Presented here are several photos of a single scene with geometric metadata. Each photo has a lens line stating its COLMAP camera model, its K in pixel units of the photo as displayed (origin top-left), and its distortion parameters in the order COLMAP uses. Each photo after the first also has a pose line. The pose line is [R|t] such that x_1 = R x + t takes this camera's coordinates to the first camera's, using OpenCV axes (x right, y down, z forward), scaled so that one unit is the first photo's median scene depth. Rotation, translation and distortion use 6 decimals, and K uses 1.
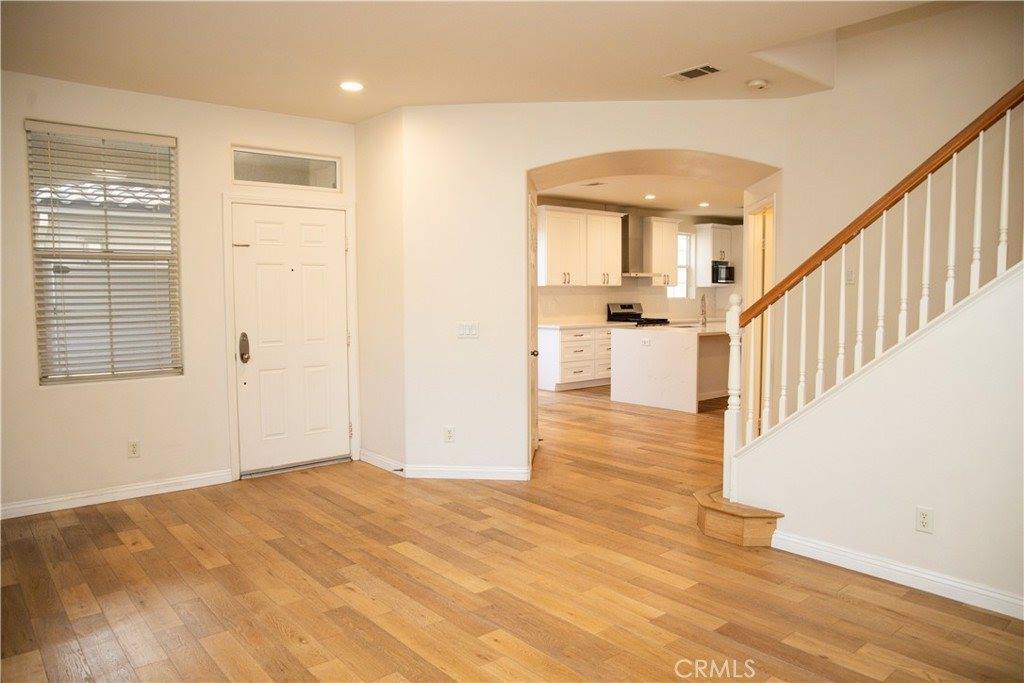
lens RADIAL K [[704.9, 0, 513.2], [0, 704.9, 342.5], [0, 0, 1]] dist [-0.105269, 0.073969]
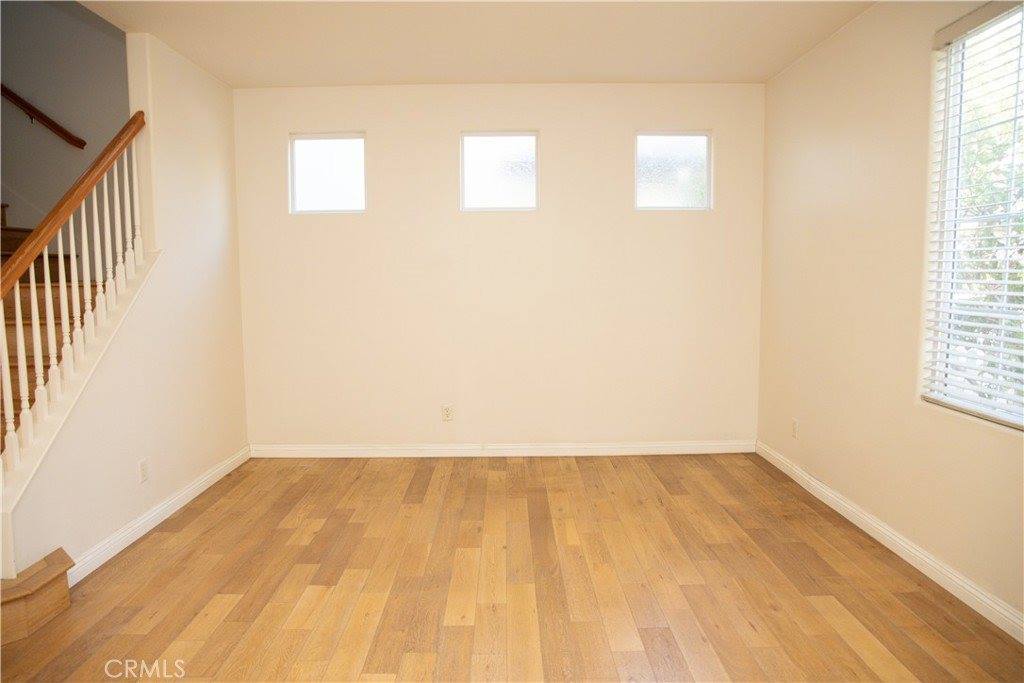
lens RADIAL K [[704.9, 0, 513.2], [0, 704.9, 342.5], [0, 0, 1]] dist [-0.105269, 0.073969]
pose [[-0.769072, -0.052499, 0.637003, -0.487456], [0.057665, 0.986857, 0.150954, -0.075547], [-0.636556, 0.152827, -0.755937, 1.153640]]
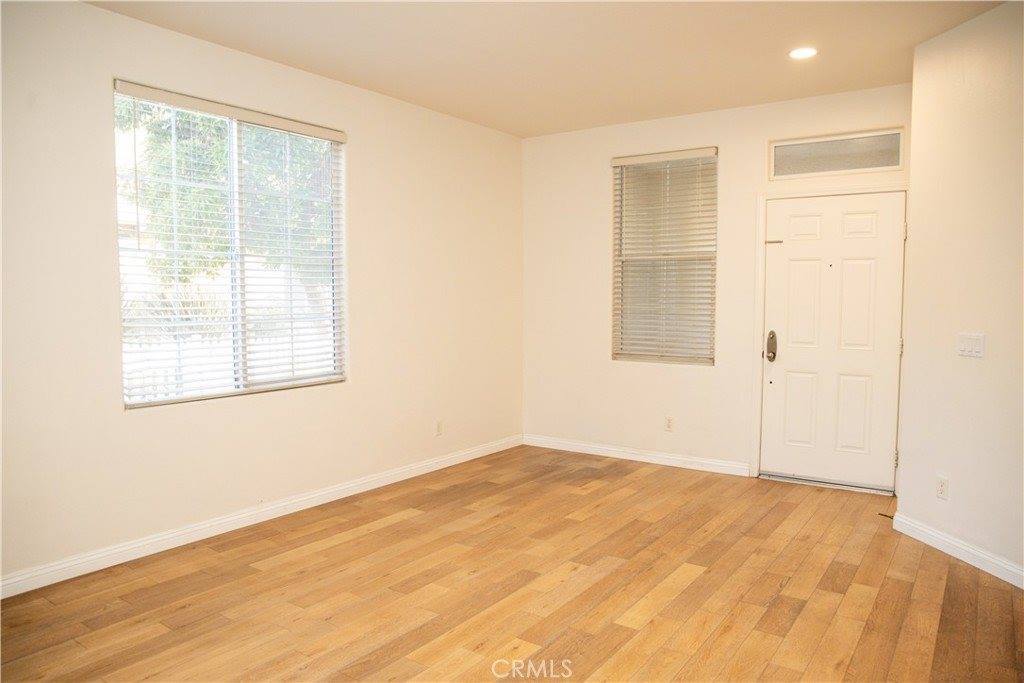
lens RADIAL K [[704.9, 0, 513.2], [0, 704.9, 342.5], [0, 0, 1]] dist [-0.105269, 0.073969]
pose [[0.248137, 0.067191, -0.966392, 0.606346], [-0.073002, 0.996052, 0.050509, -0.026302], [0.965970, 0.058015, 0.252062, 0.511729]]
